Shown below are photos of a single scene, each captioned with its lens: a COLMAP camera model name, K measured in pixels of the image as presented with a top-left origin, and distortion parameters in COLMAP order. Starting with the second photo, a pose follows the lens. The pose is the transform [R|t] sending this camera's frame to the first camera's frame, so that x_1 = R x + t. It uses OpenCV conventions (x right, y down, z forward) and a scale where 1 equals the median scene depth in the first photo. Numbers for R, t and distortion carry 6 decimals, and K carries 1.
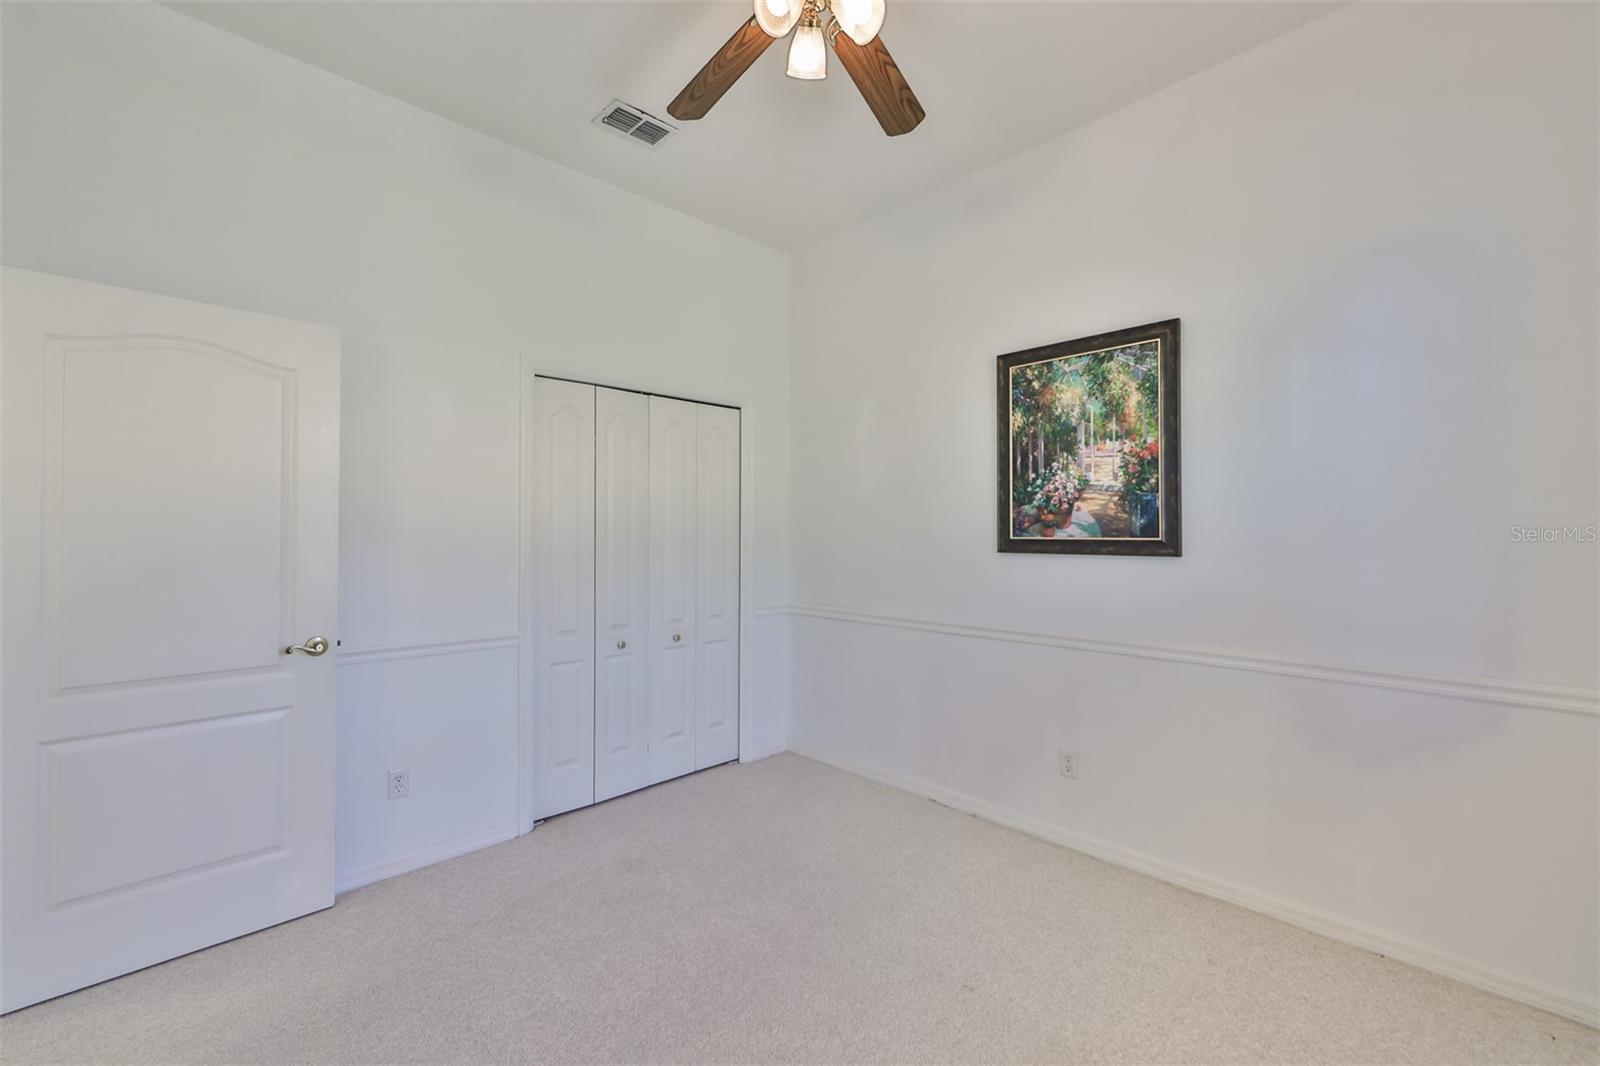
lens RADIAL K [[673.6, 0, 799.0], [0, 673.6, 527.0], [0, 0, 1]] dist [0.014158, 0.000032]
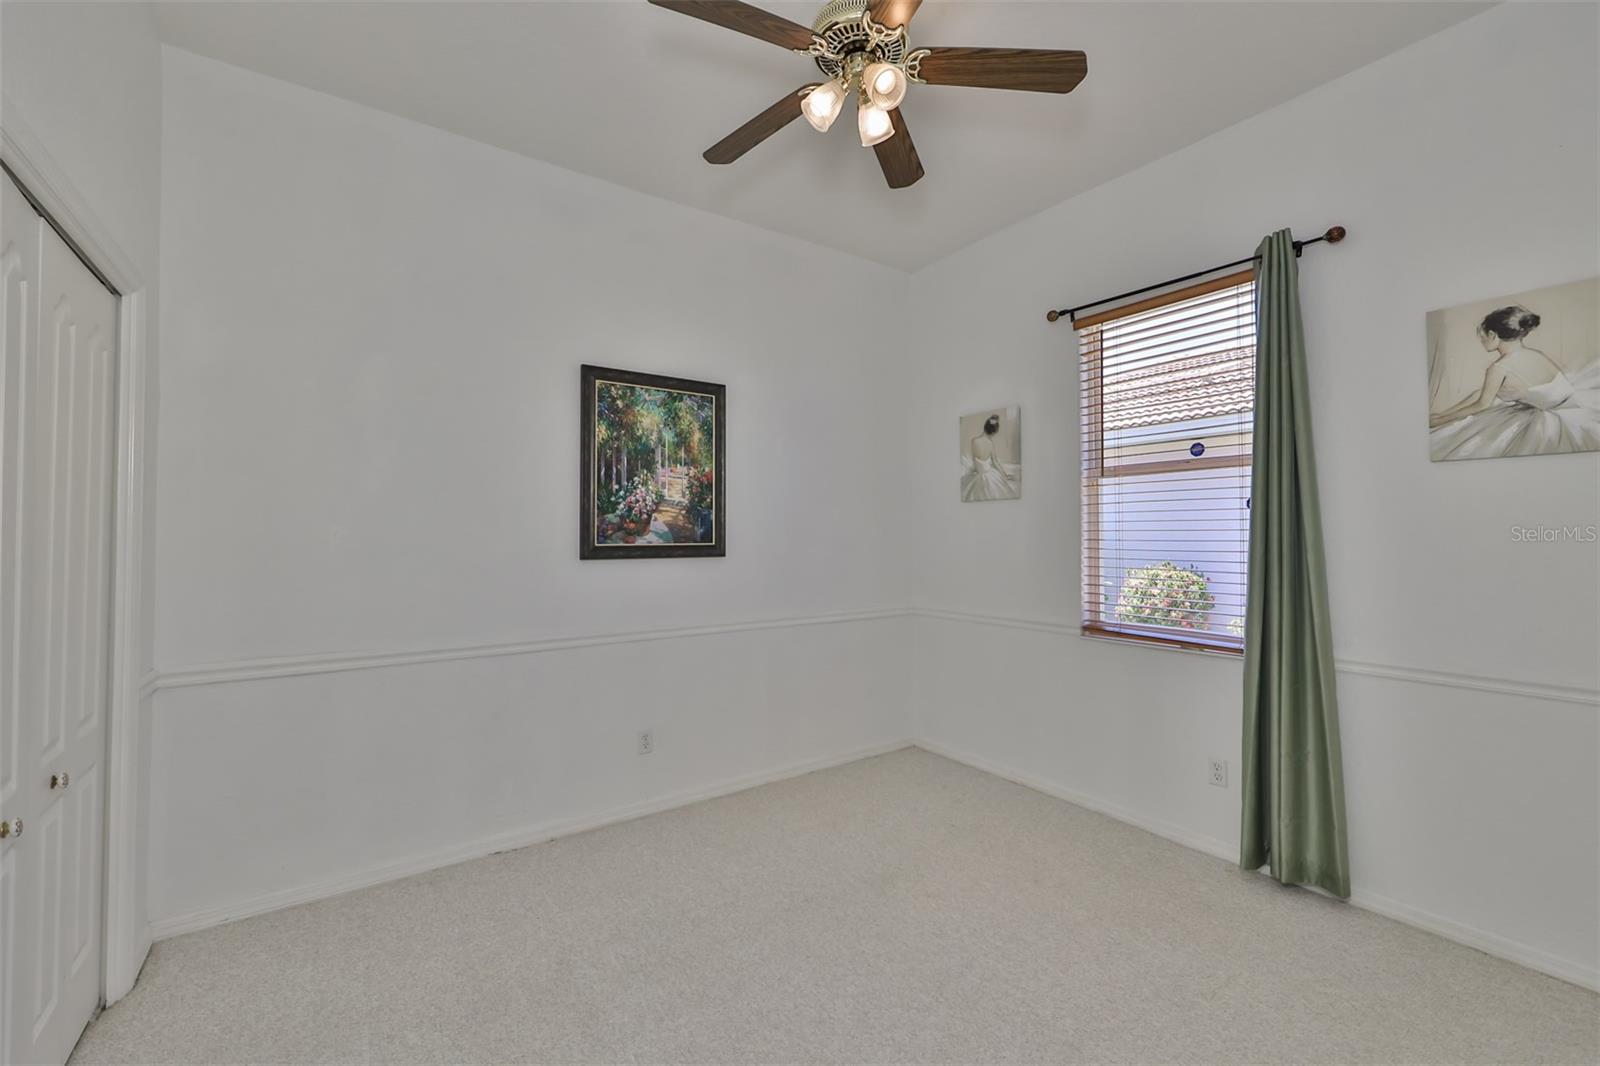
lens RADIAL K [[673.6, 0, 799.0], [0, 673.6, 527.0], [0, 0, 1]] dist [0.014158, 0.000032]
pose [[0.155348, 0.018119, 0.987694, -0.692132], [-0.000955, 0.999834, -0.018191, 0.007596], [-0.987859, 0.001883, 0.155339, 0.562964]]
